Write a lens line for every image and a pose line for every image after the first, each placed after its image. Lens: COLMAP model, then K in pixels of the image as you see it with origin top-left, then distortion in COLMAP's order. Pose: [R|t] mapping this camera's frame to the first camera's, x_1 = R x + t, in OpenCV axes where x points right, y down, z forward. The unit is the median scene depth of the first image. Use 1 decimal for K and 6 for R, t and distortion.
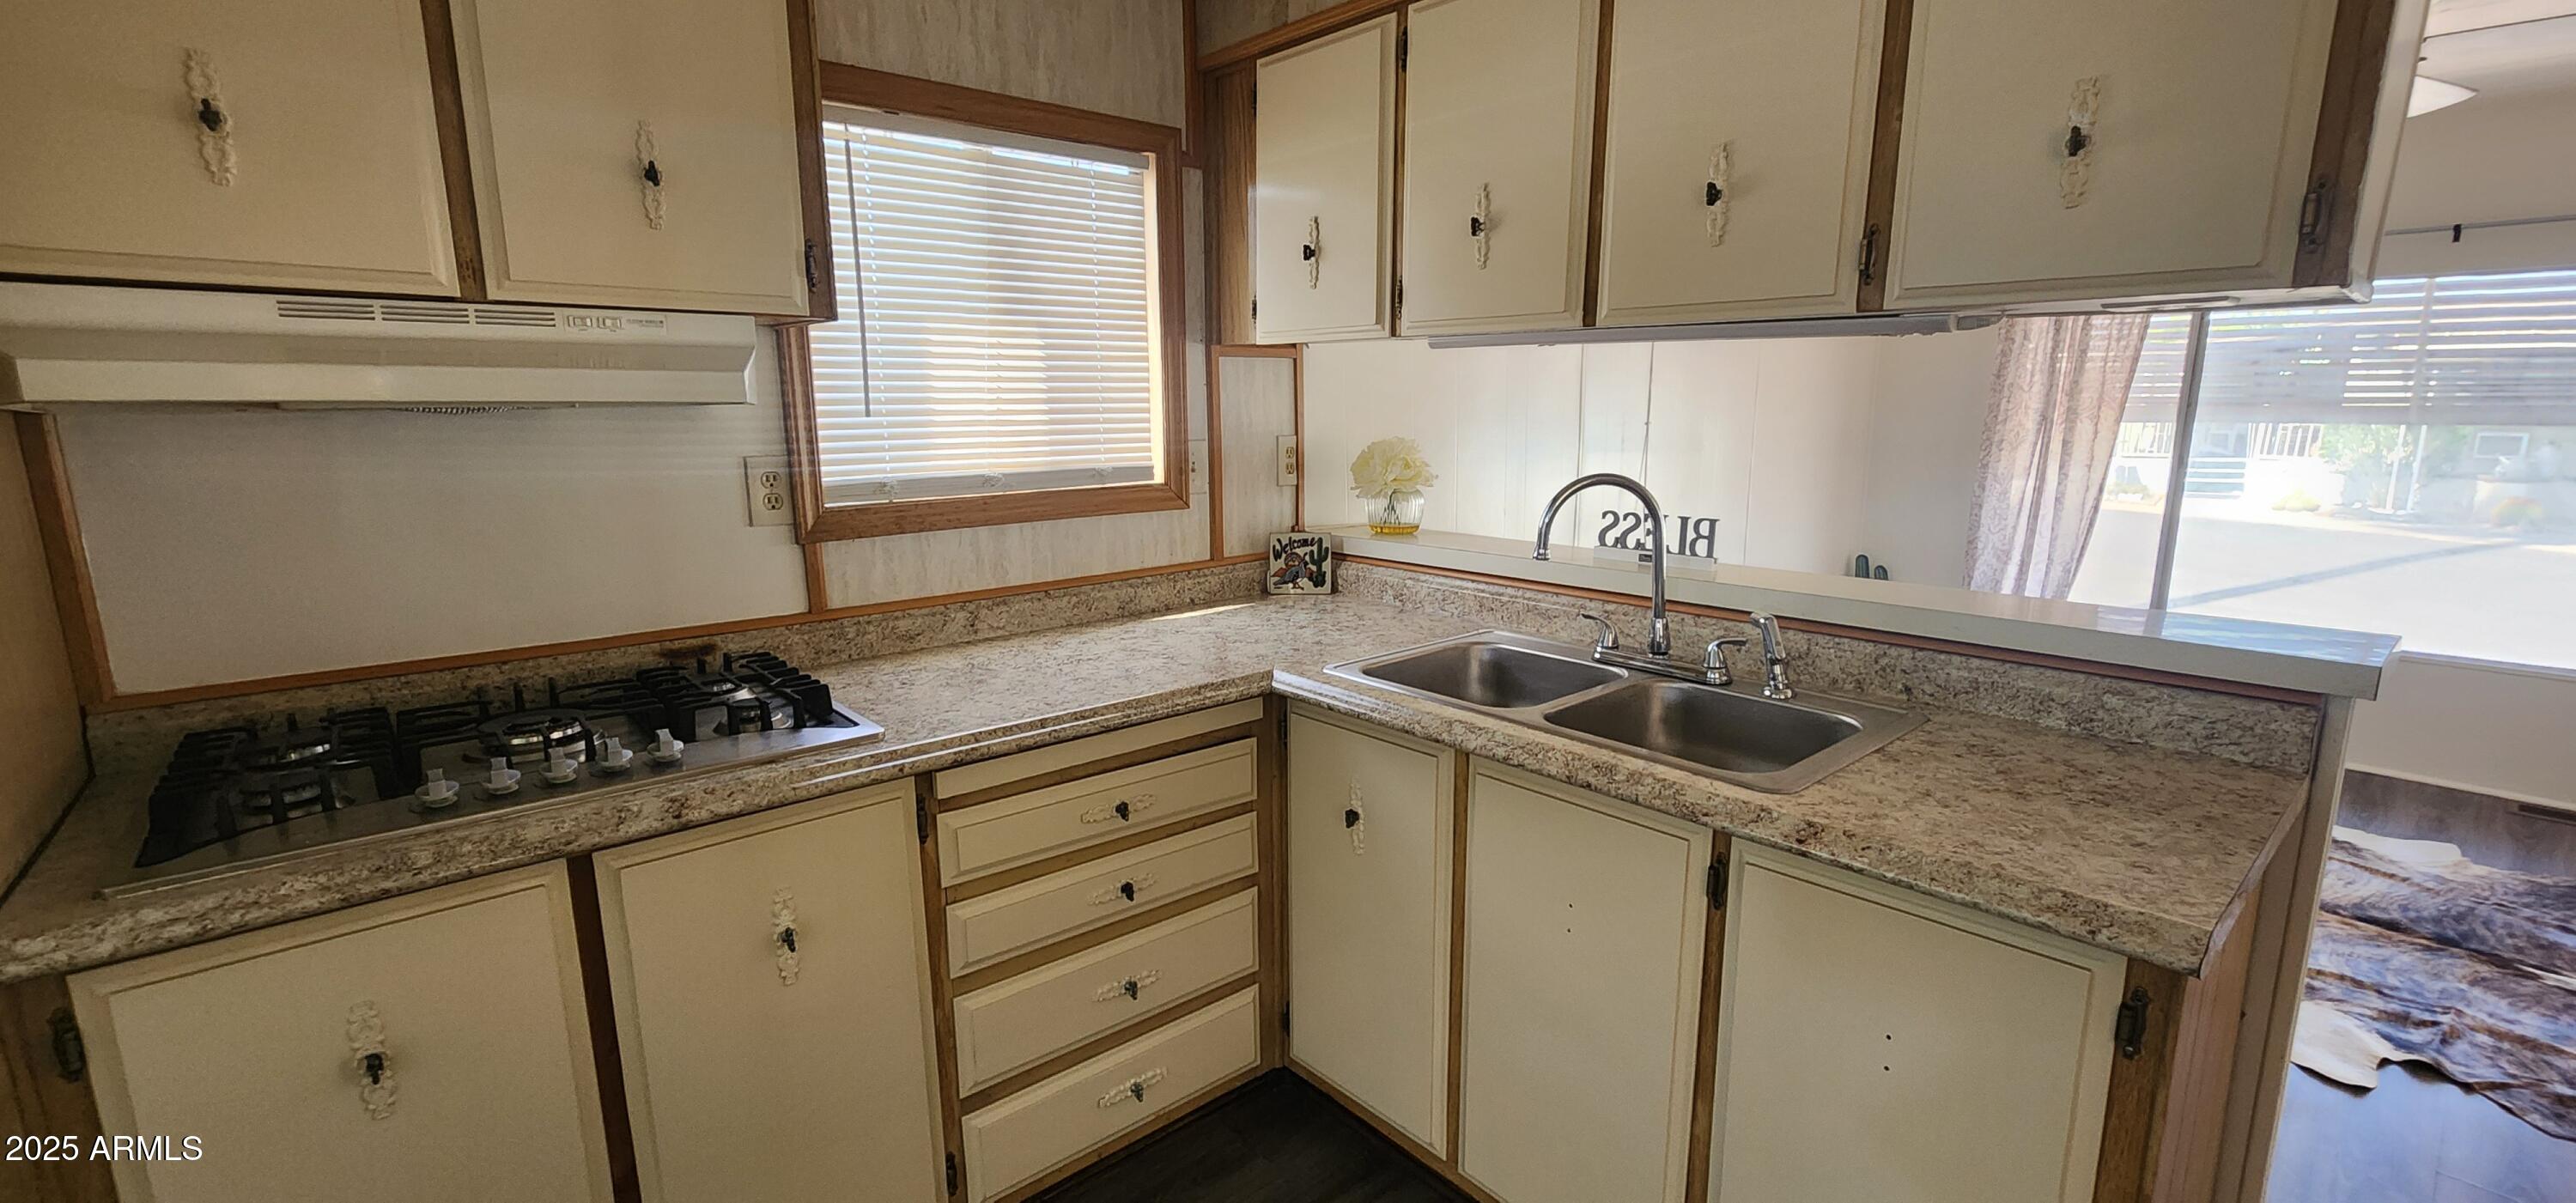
lens RADIAL K [[1072.3, 0, 1287.5], [0, 1072.3, 610.6], [0, 0, 1]] dist [-0.000033, 0.000179]
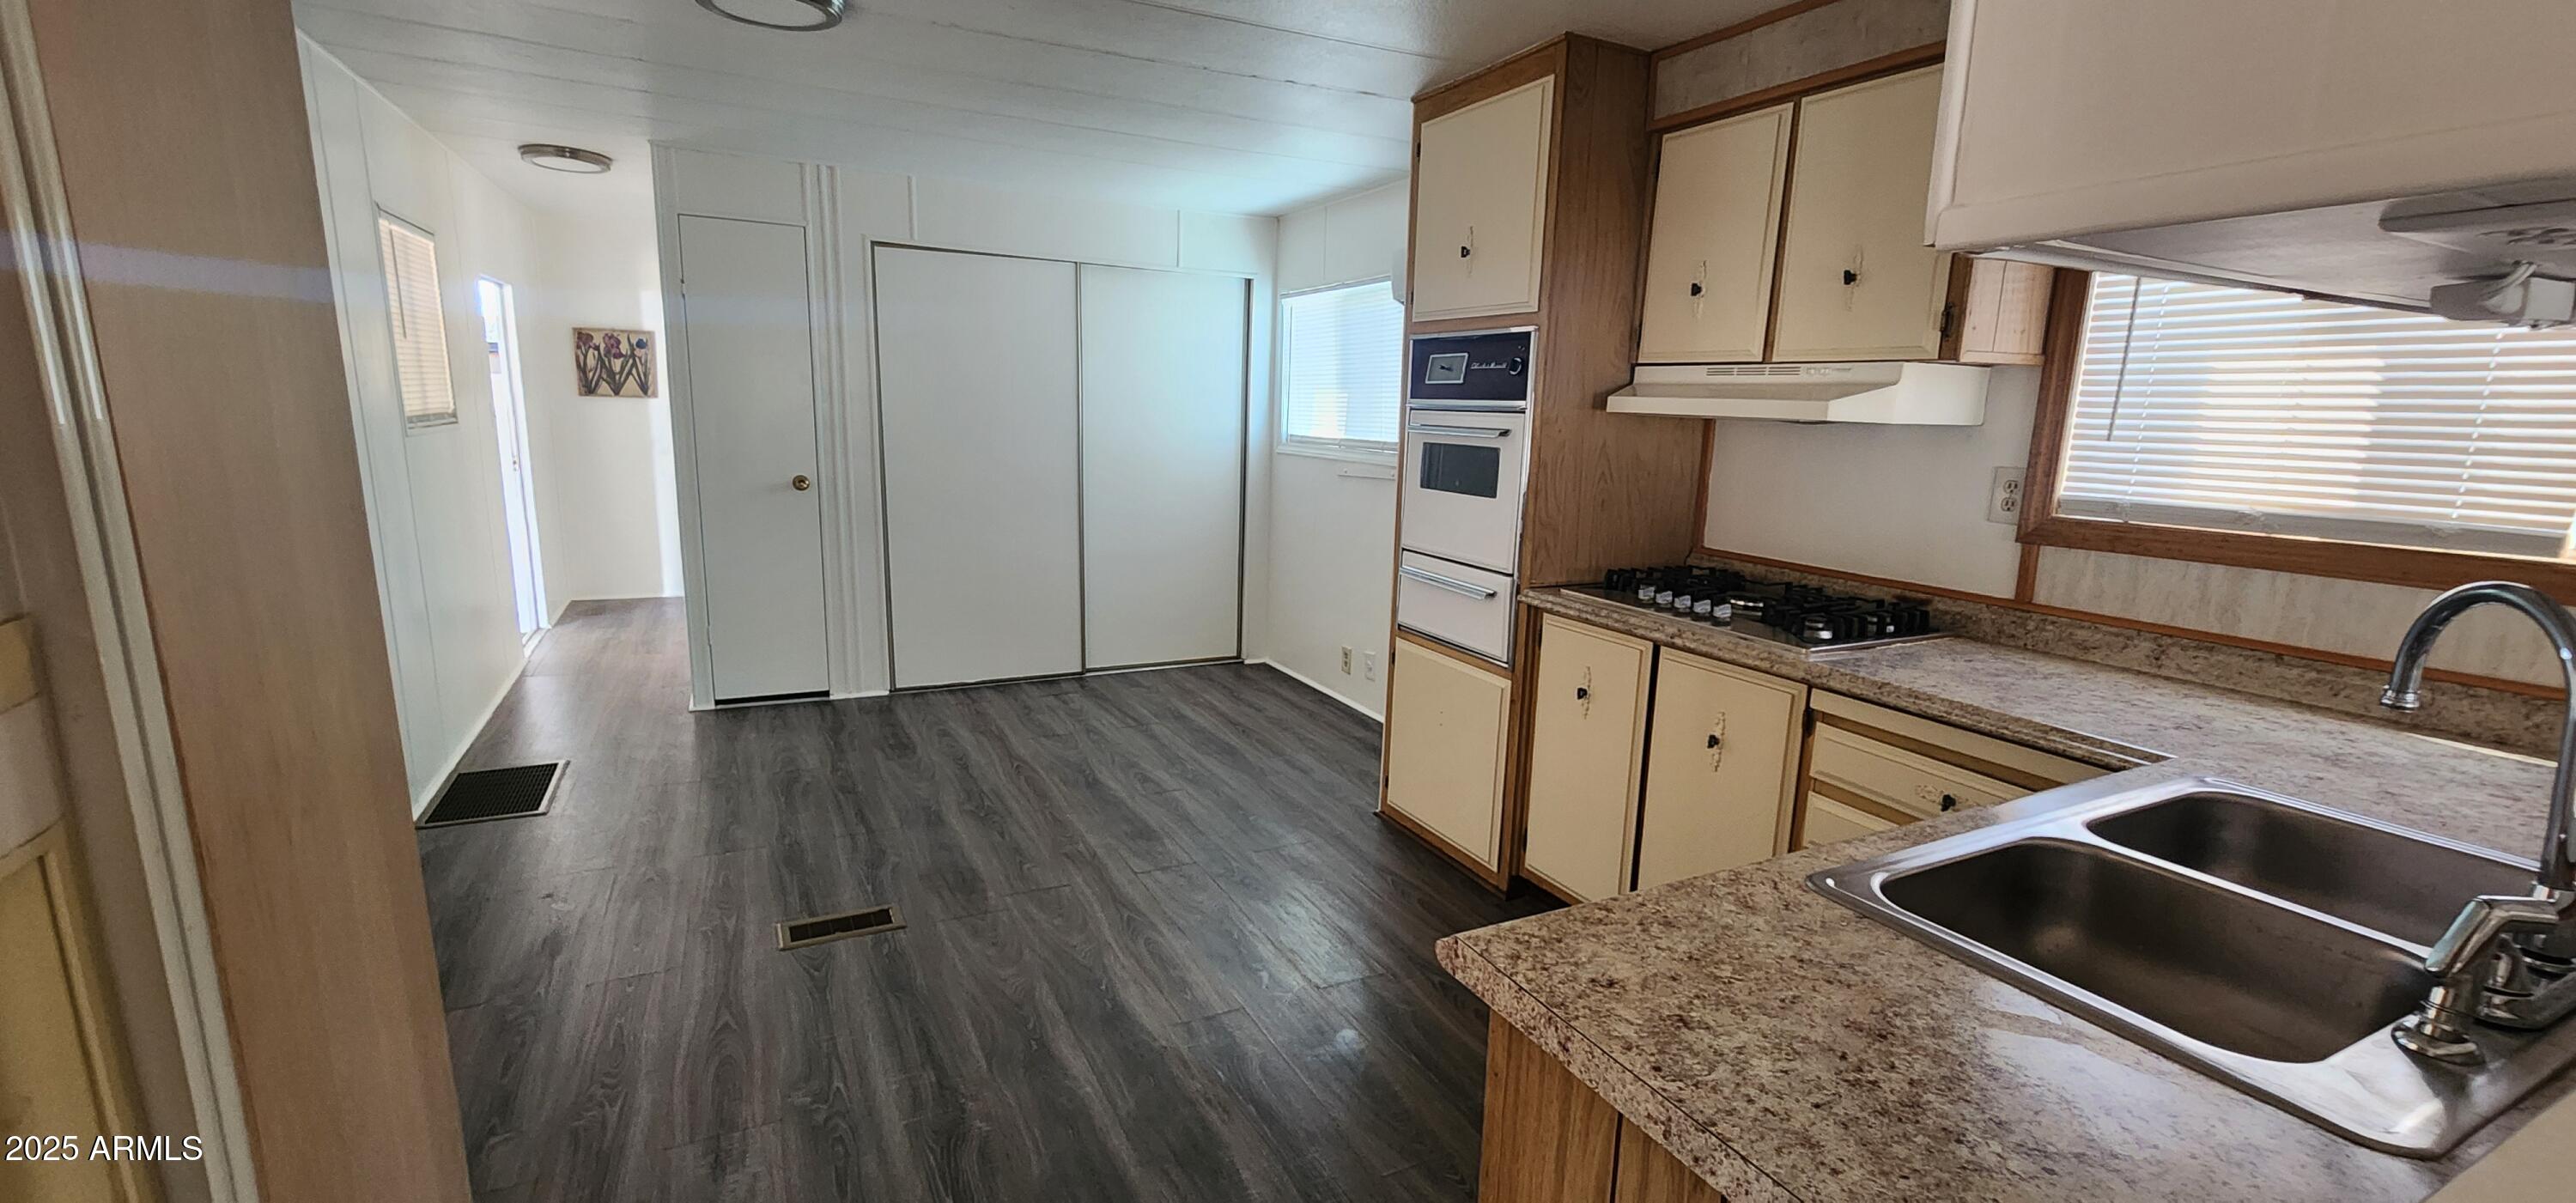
lens RADIAL K [[1066.1, 0, 1286.8], [0, 1066.1, 618.9], [0, 0, 1]] dist [-0.007469, -0.000044]
pose [[-0.247242, 0.196470, -0.948826, 0.877640], [-0.205860, 0.946222, 0.249573, -0.106646], [0.946833, 0.257030, -0.193500, 0.462251]]
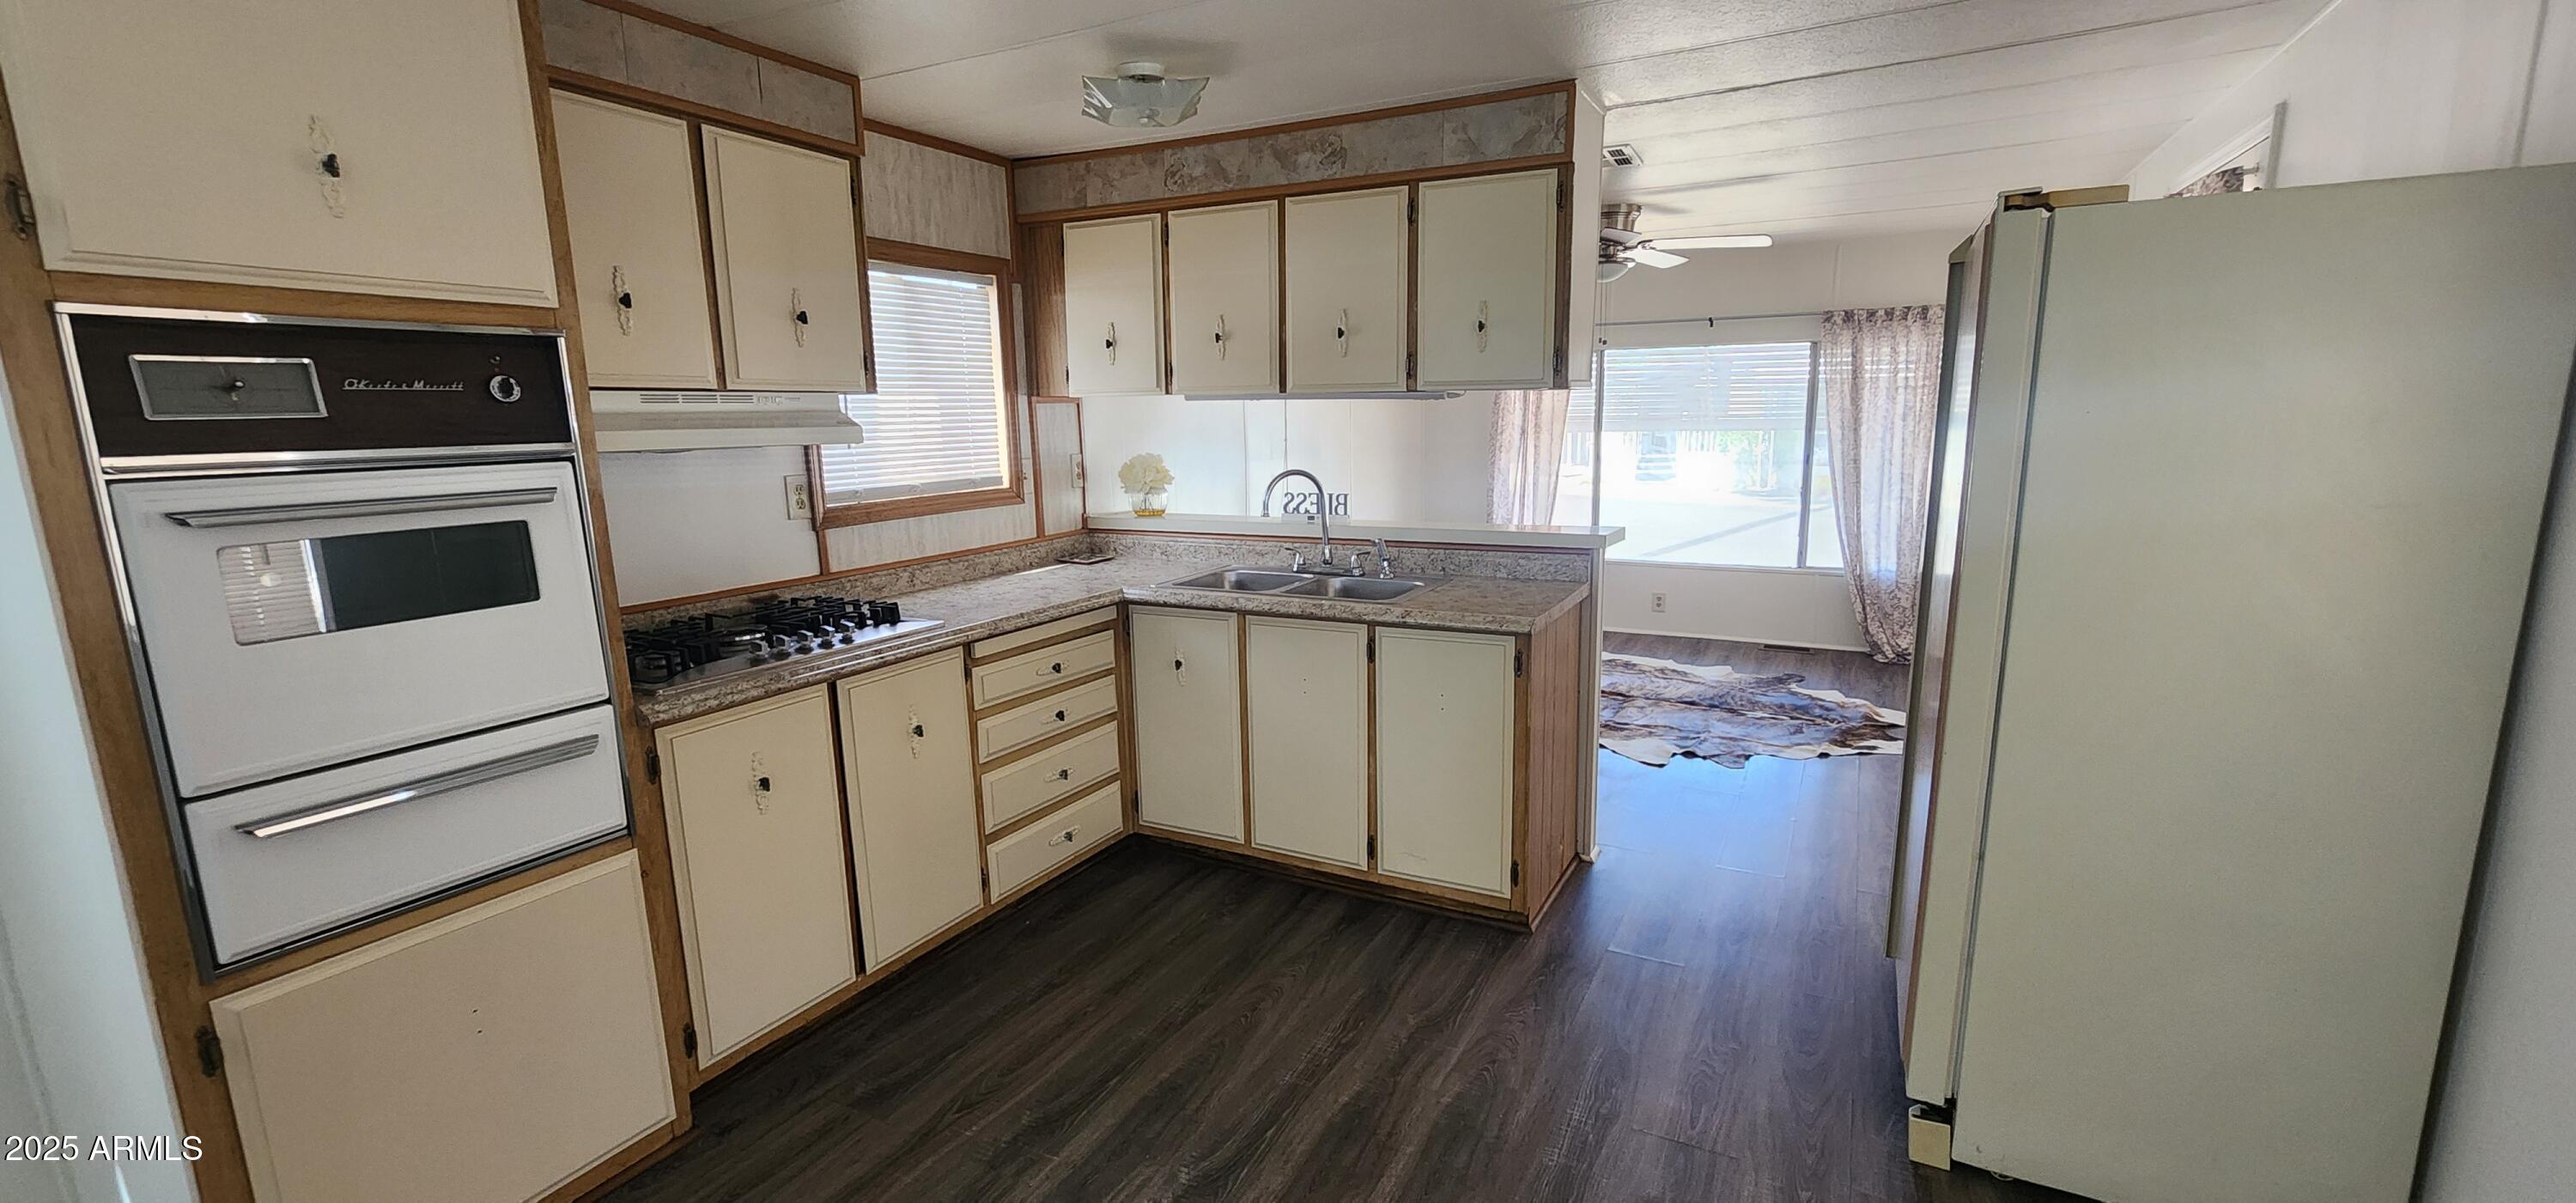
lens RADIAL K [[1066.1, 0, 1286.8], [0, 1066.1, 618.9], [0, 0, 1]] dist [-0.007469, -0.000044]
pose [[0.934650, -0.078766, 0.346735, -0.352348], [0.080653, 0.996702, 0.009009, 0.105749], [-0.346301, 0.019545, 0.937920, -0.681384]]
